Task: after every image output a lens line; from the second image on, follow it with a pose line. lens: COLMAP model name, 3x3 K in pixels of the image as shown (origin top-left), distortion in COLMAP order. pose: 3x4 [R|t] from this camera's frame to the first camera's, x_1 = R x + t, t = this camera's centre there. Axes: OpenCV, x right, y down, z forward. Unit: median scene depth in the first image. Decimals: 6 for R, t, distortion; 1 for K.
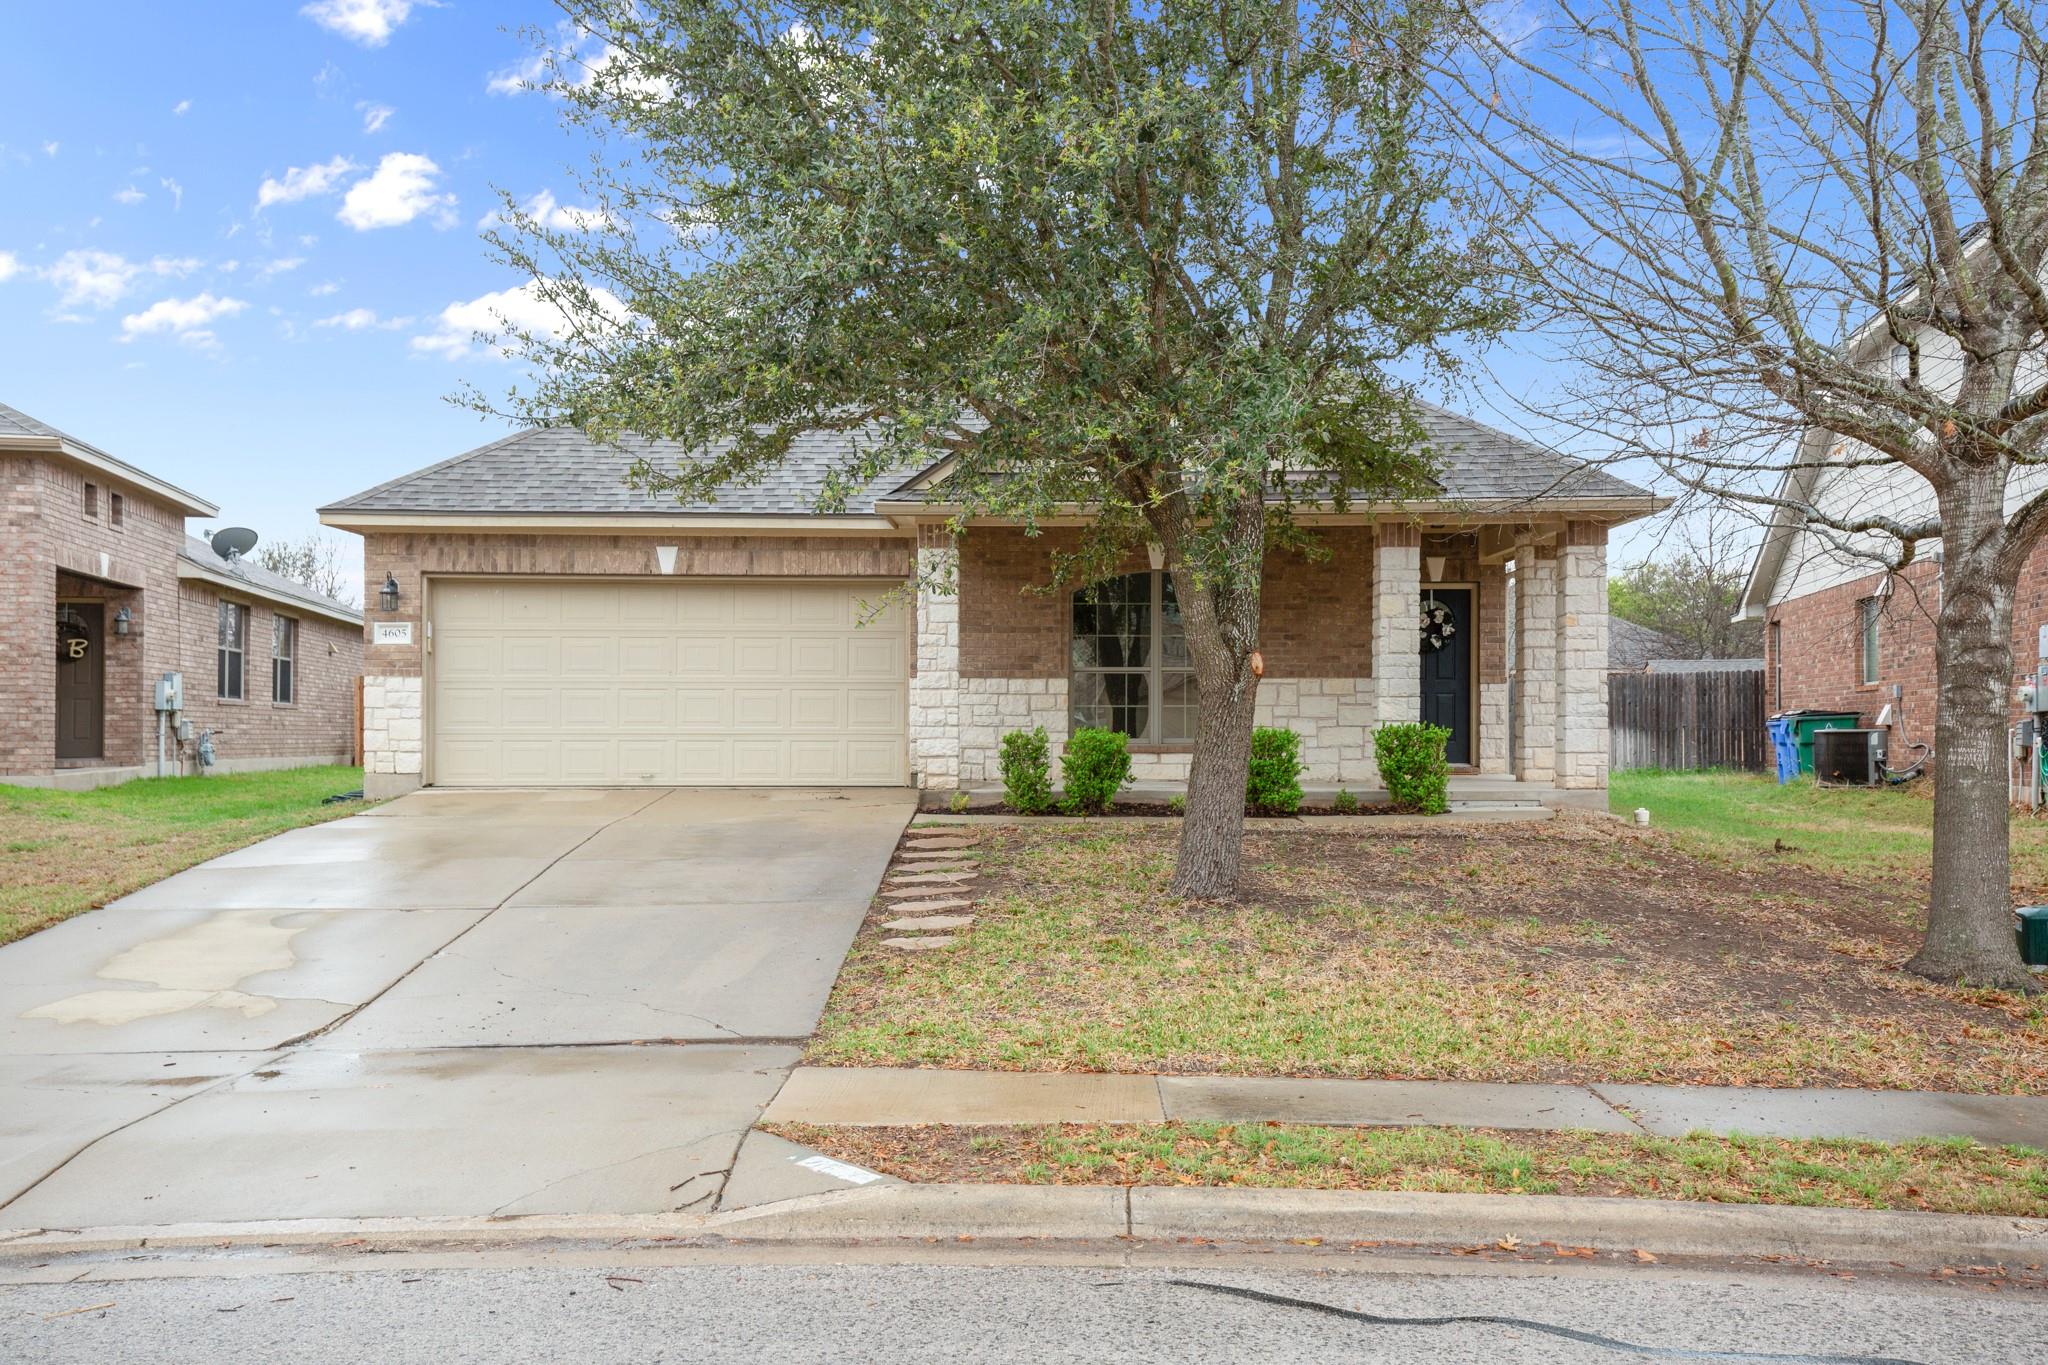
lens RADIAL K [[2085.0, 0, 1024.6], [0, 2085.0, 680.1], [0, 0, 1]] dist [0.184351, 0.000000]
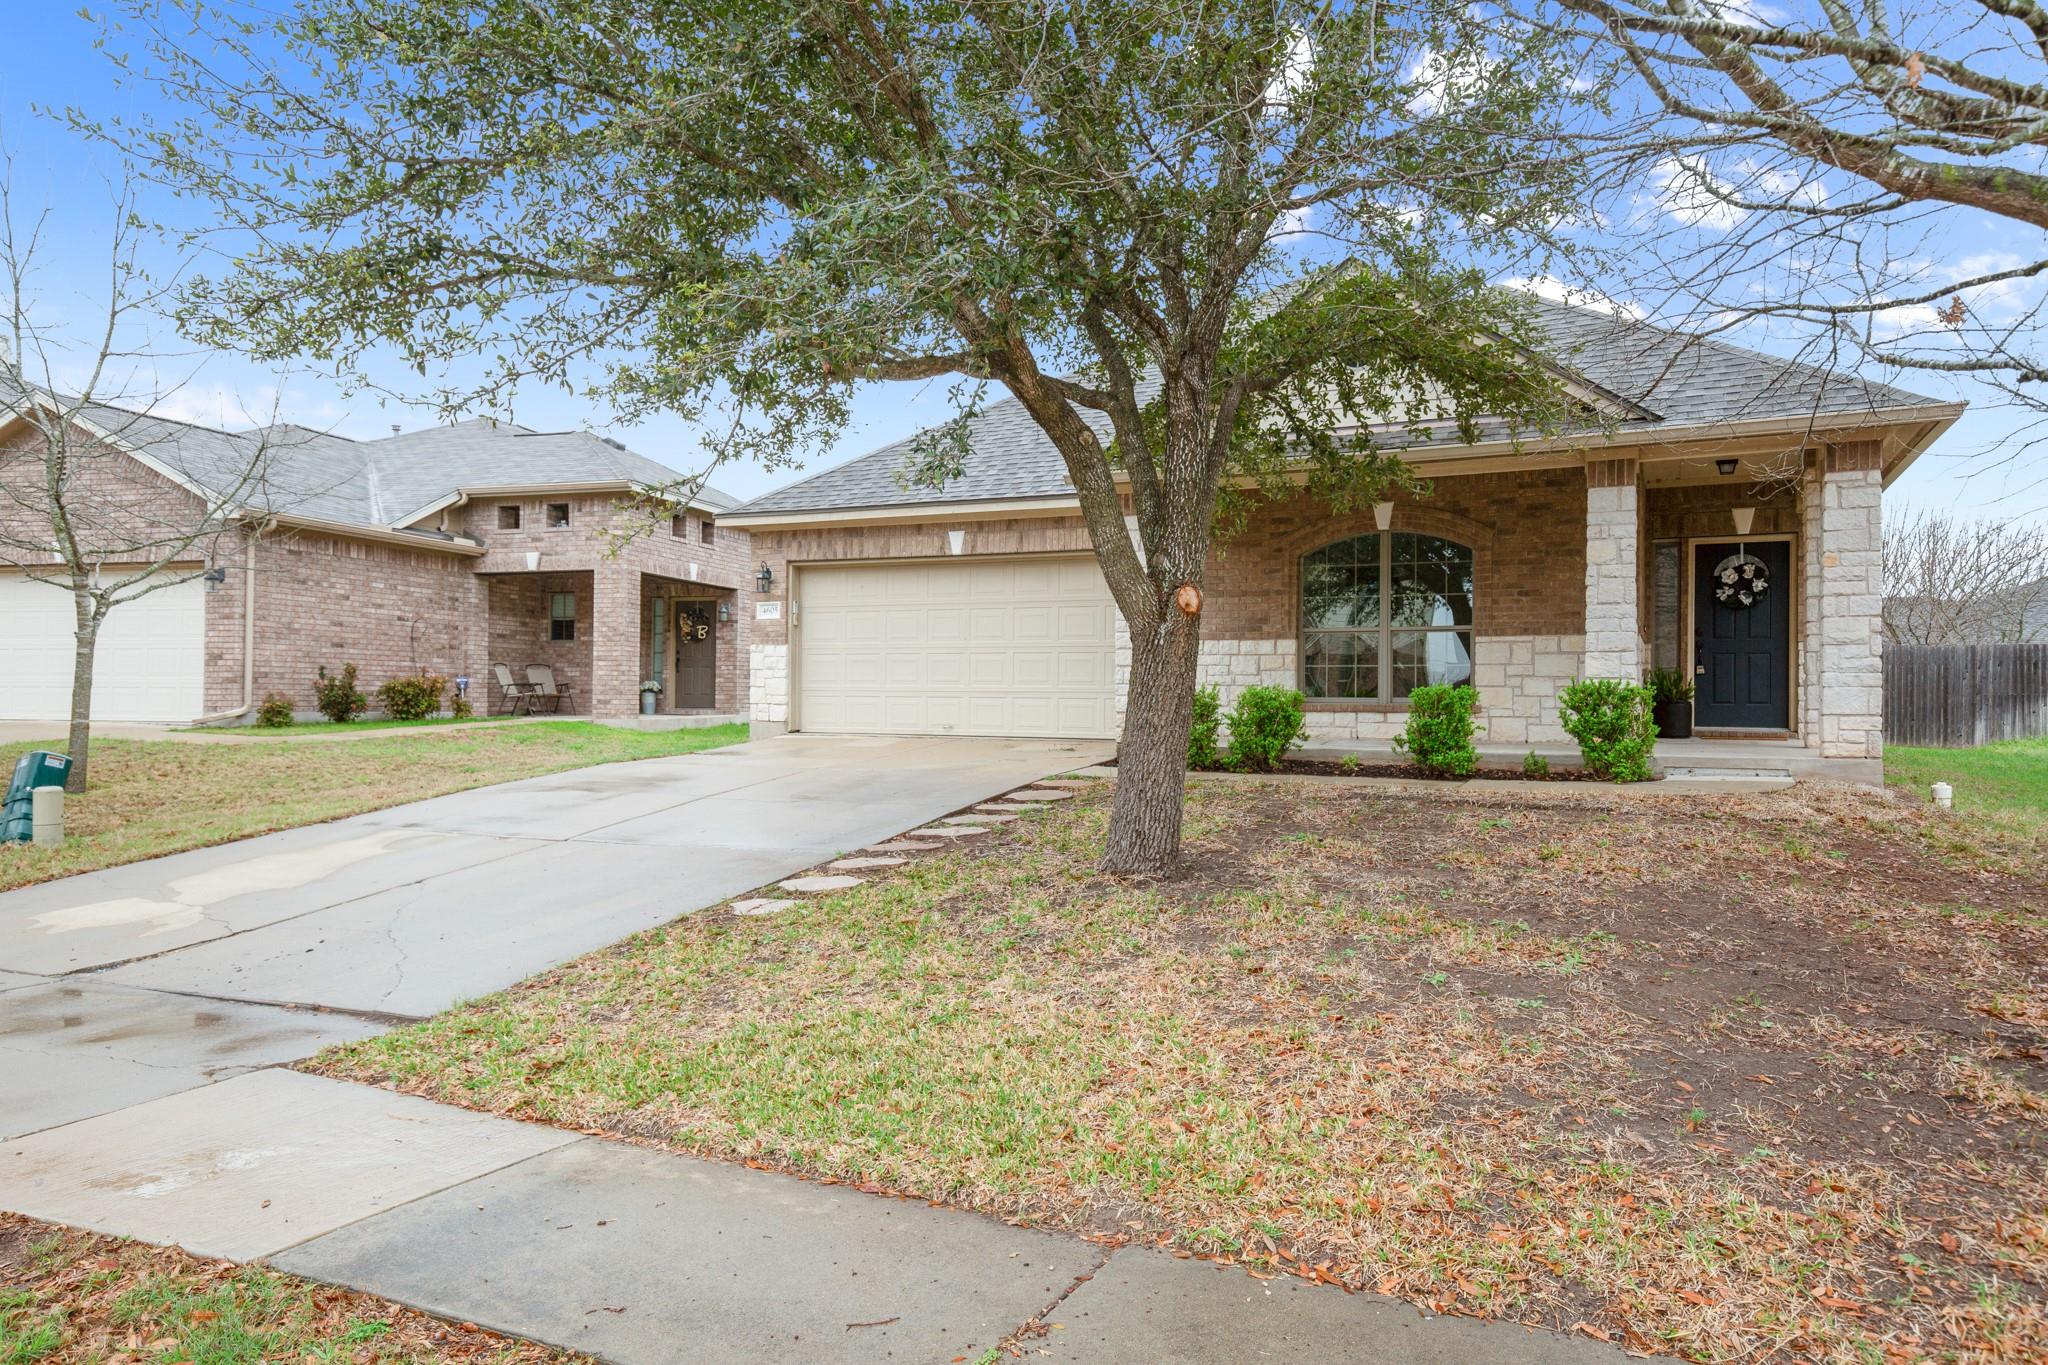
lens RADIAL K [[1398.3, 0, 1023.5], [0, 1398.3, 676.3], [0, 0, 1]] dist [0.046918, 0.001106]
pose [[0.893046, -0.001380, -0.449962, 0.214044], [0.003530, 0.999986, 0.003940, 0.014436], [0.449951, -0.005107, 0.893039, 0.322054]]
